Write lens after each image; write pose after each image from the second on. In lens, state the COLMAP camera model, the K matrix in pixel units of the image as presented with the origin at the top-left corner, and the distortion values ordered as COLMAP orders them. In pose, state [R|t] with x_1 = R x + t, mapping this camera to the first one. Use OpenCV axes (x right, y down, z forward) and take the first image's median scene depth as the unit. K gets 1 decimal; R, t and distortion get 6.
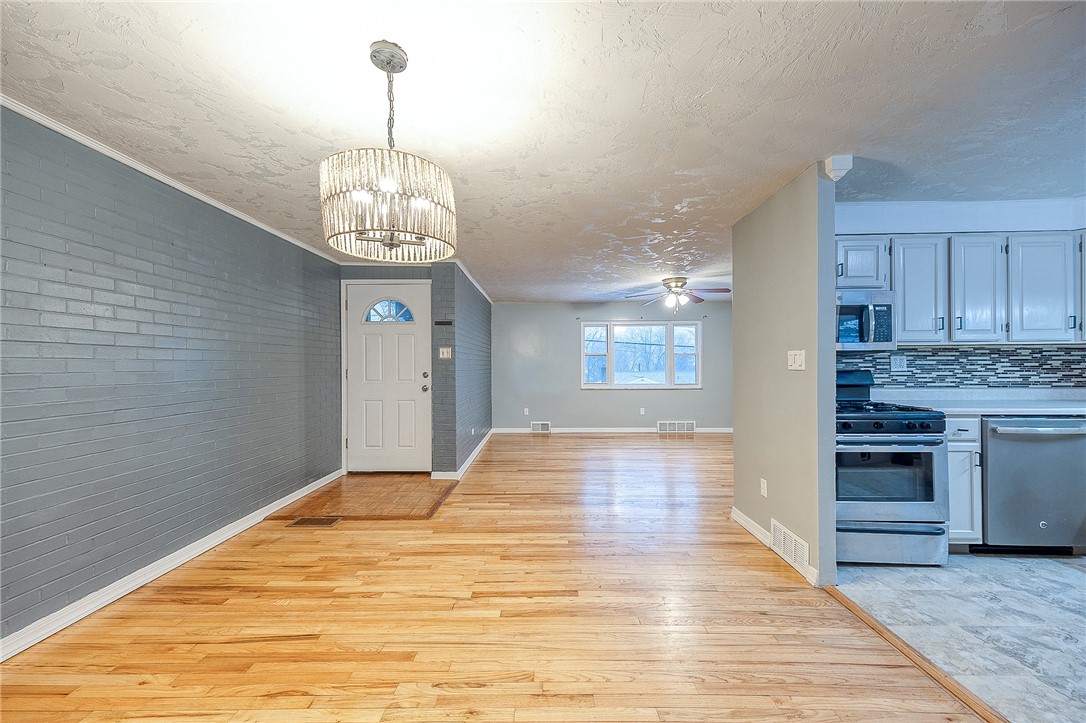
lens RADIAL K [[421.3, 0, 548.1], [0, 421.3, 365.0], [0, 0, 1]] dist [0.017546, -0.001272]
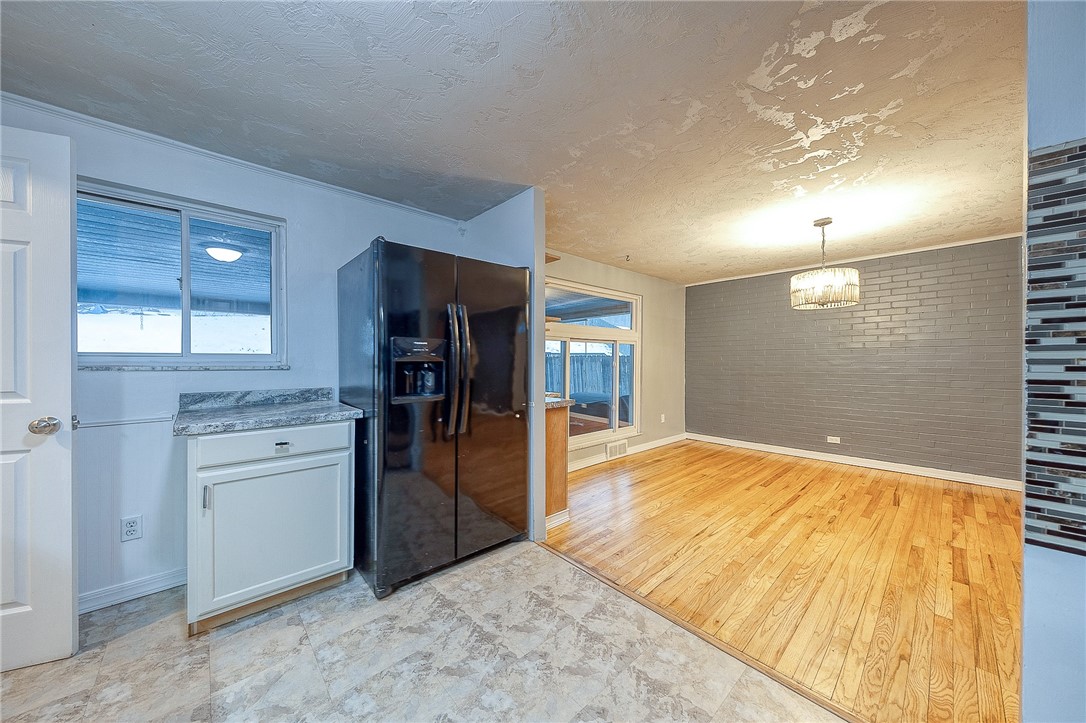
lens RADIAL K [[372.8, 0, 547.2], [0, 372.8, 360.7], [0, 0, 1]] dist [0.005727, -0.000351]
pose [[-0.732644, 0.008615, -0.680558, 0.954951], [0.006204, 0.999963, 0.005980, -0.000208], [0.680584, 0.000159, -0.732670, 0.678151]]
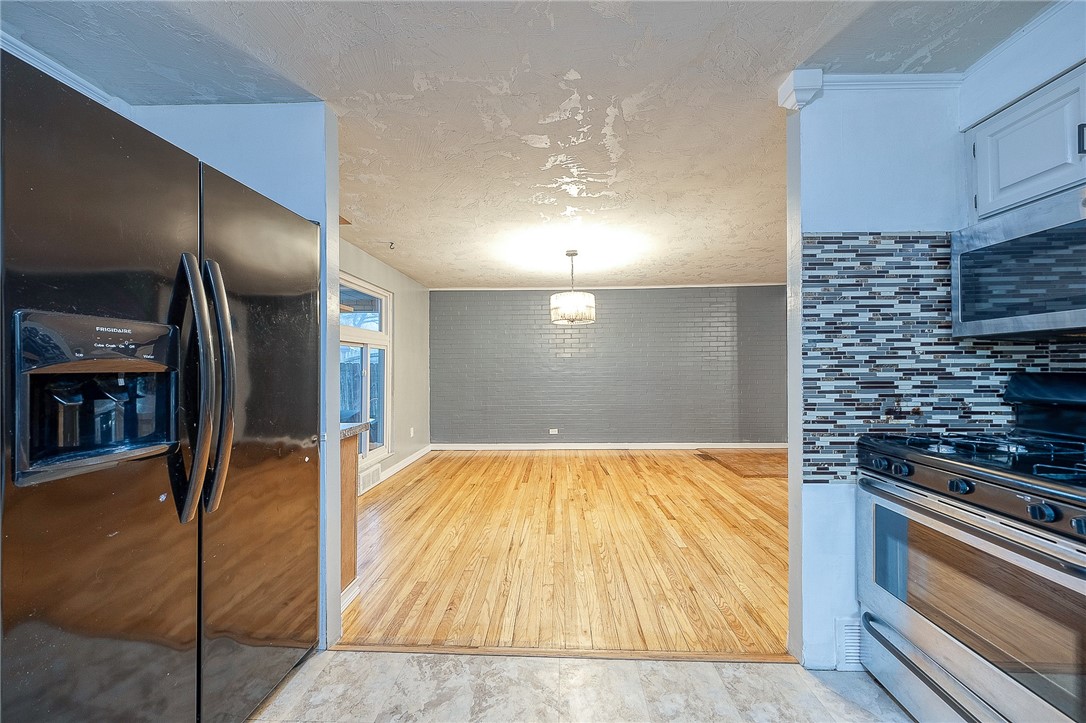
lens RADIAL K [[372.8, 0, 545.7], [0, 372.8, 365.8], [0, 0, 1]] dist [0.005727, -0.000351]
pose [[-0.031300, 0.003361, -0.999504, 0.944442], [0.007838, 0.999964, 0.003117, -0.000164], [0.999479, -0.007736, -0.031326, 0.417796]]
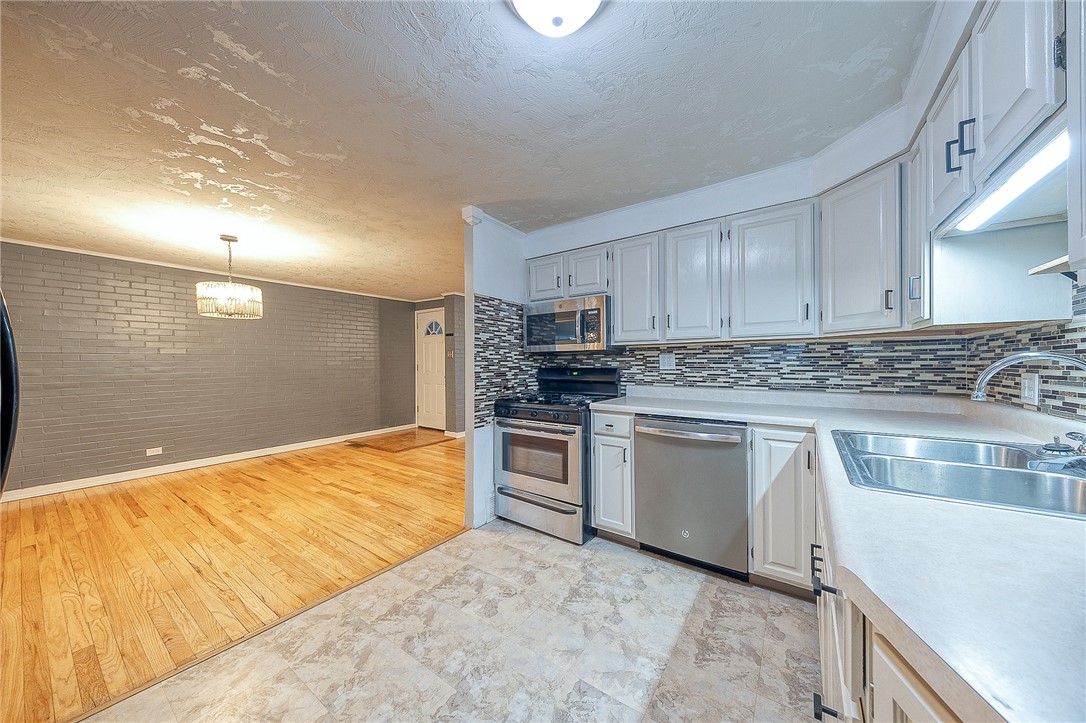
lens RADIAL K [[372.8, 0, 547.0], [0, 372.8, 362.1], [0, 0, 1]] dist [0.005727, -0.000351]
pose [[0.819859, 0.001503, -0.572564, 1.091790], [0.001222, 0.999990, 0.004375, -0.006757], [0.572564, -0.004287, 0.819849, 0.127218]]
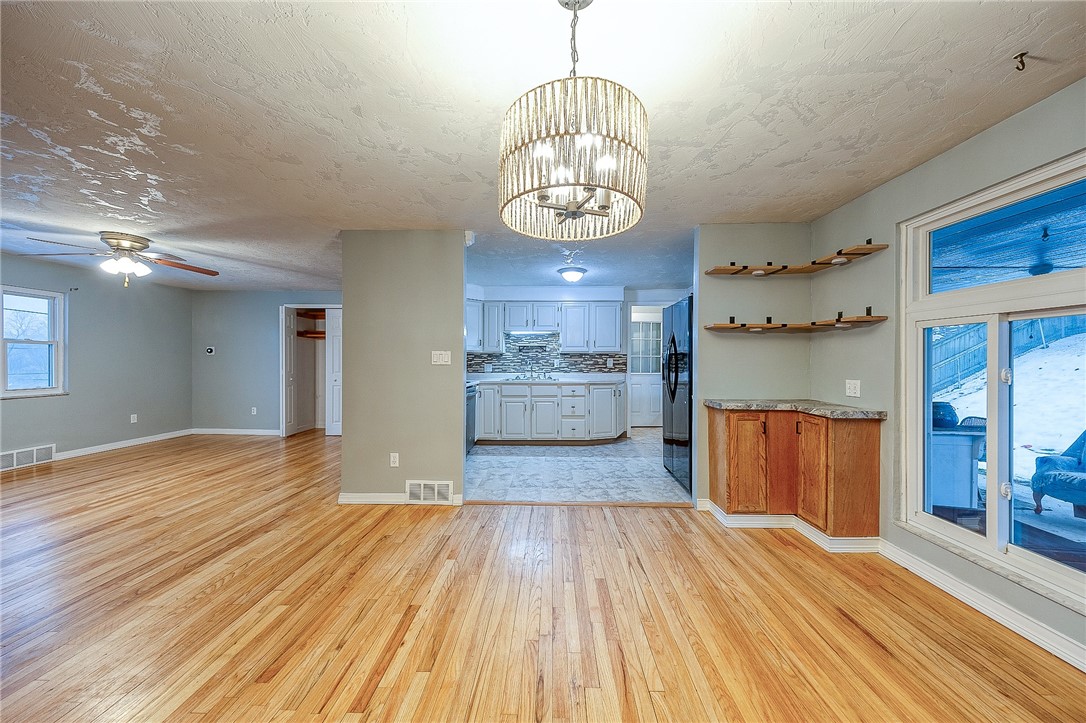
lens RADIAL K [[372.8, 0, 541.6], [0, 372.8, 365.1], [0, 0, 1]] dist [0.005727, -0.000351]
pose [[0.028851, -0.003785, 0.999577, -0.509993], [-0.004481, 0.999982, 0.003916, 0.004948], [-0.999574, -0.004592, 0.028833, 0.482613]]
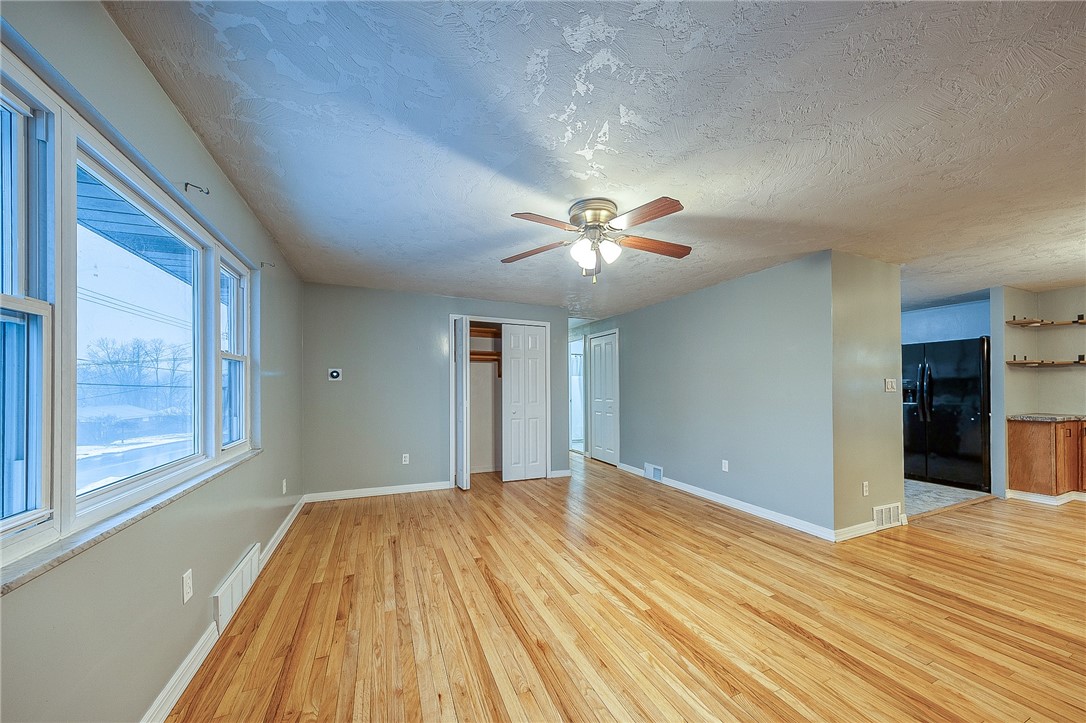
lens RADIAL K [[372.8, 0, 529.5], [0, 372.8, 389.0], [0, 0, 1]] dist [0.005727, -0.000351]
pose [[-0.392069, 0.004425, 0.919925, -0.101609], [0.003944, 0.999987, -0.003129, 0.000779], [-0.919927, 0.002401, -0.392081, 2.061822]]
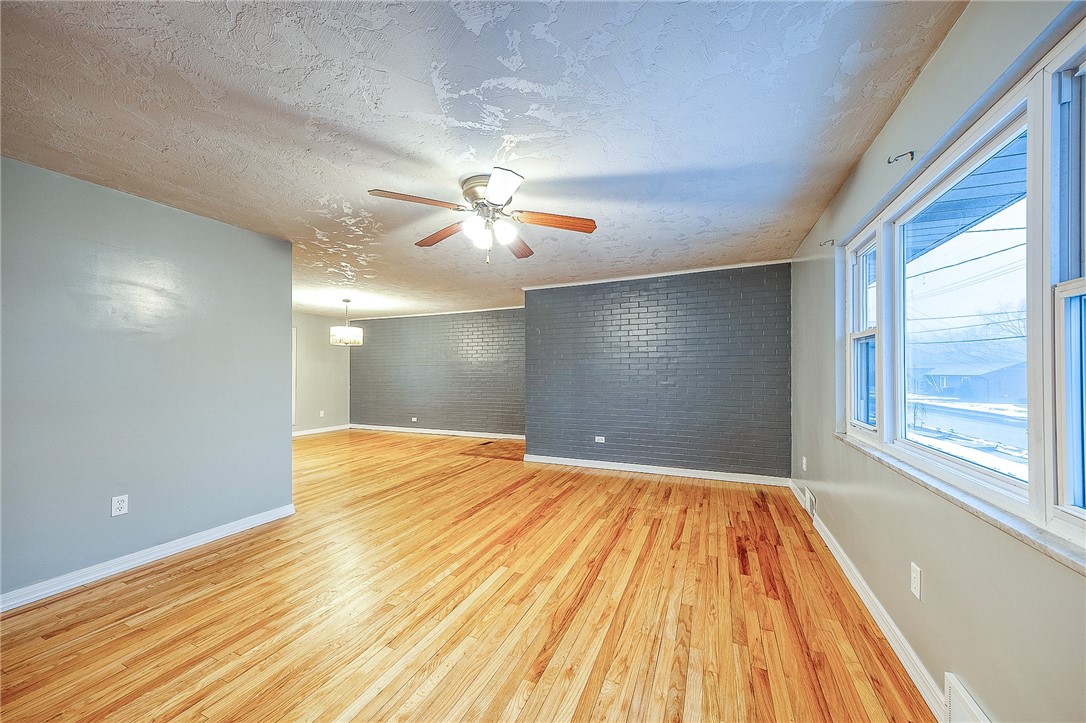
lens RADIAL K [[372.8, 0, 556.3], [0, 372.8, 367.1], [0, 0, 1]] dist [0.005727, -0.000351]
pose [[-0.375303, -0.002973, -0.926897, 1.094244], [0.006201, 0.999964, -0.005719, -0.006366], [0.926881, -0.007894, -0.375271, 2.048135]]
